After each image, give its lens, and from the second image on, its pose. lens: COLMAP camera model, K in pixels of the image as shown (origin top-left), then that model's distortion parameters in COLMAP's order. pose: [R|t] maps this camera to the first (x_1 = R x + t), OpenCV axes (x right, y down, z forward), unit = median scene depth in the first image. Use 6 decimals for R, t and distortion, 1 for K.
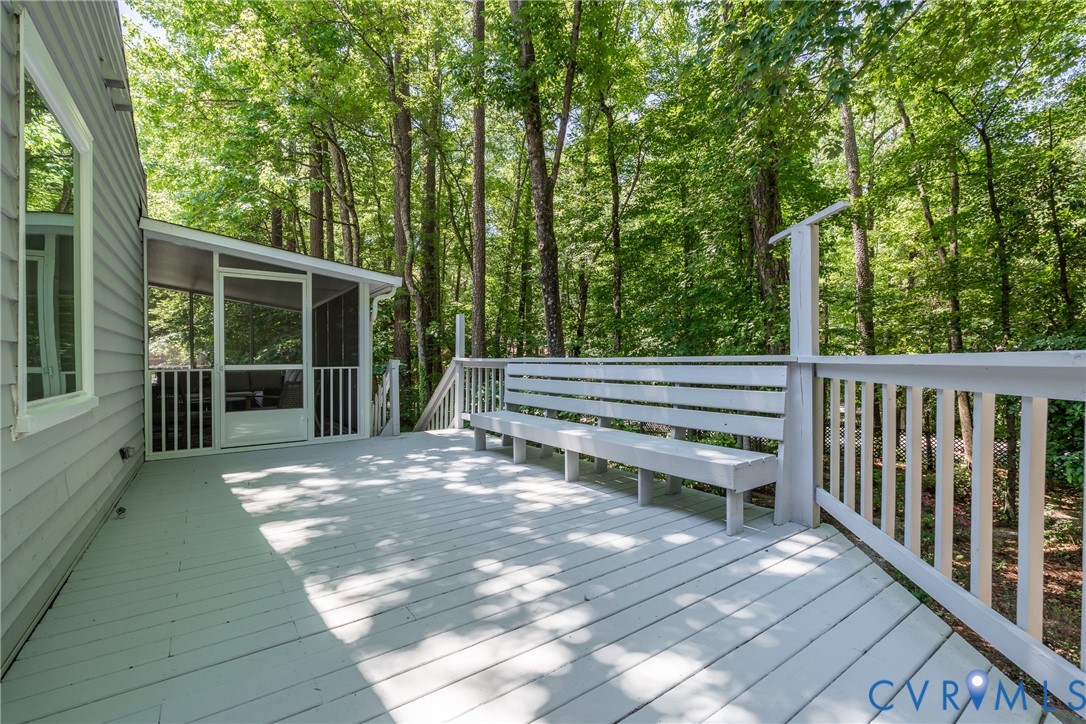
lens RADIAL K [[482.5, 0, 541.5], [0, 482.5, 361.5], [0, 0, 1]] dist [0.000523, 0.000132]
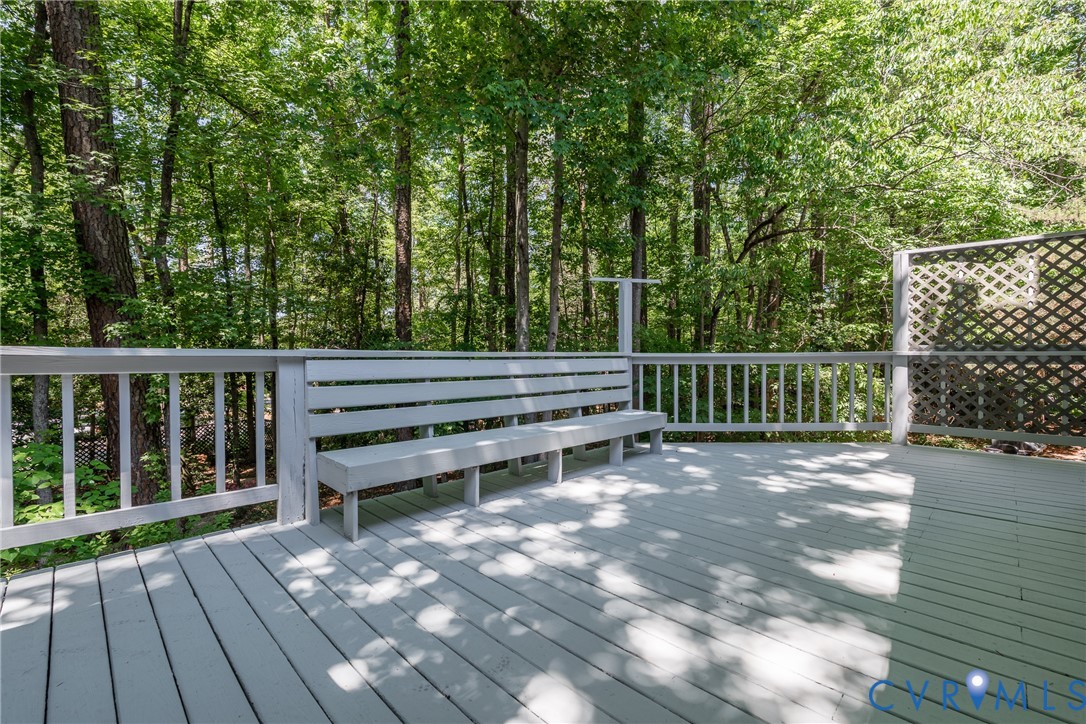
lens RADIAL K [[482.5, 0, 534.9], [0, 482.5, 361.5], [0, 0, 1]] dist [0.000523, 0.000132]
pose [[-0.170769, -0.013284, 0.985222, -0.932360], [0.001303, 0.999905, 0.013707, -0.003750], [-0.985310, 0.003625, -0.170736, 1.281593]]
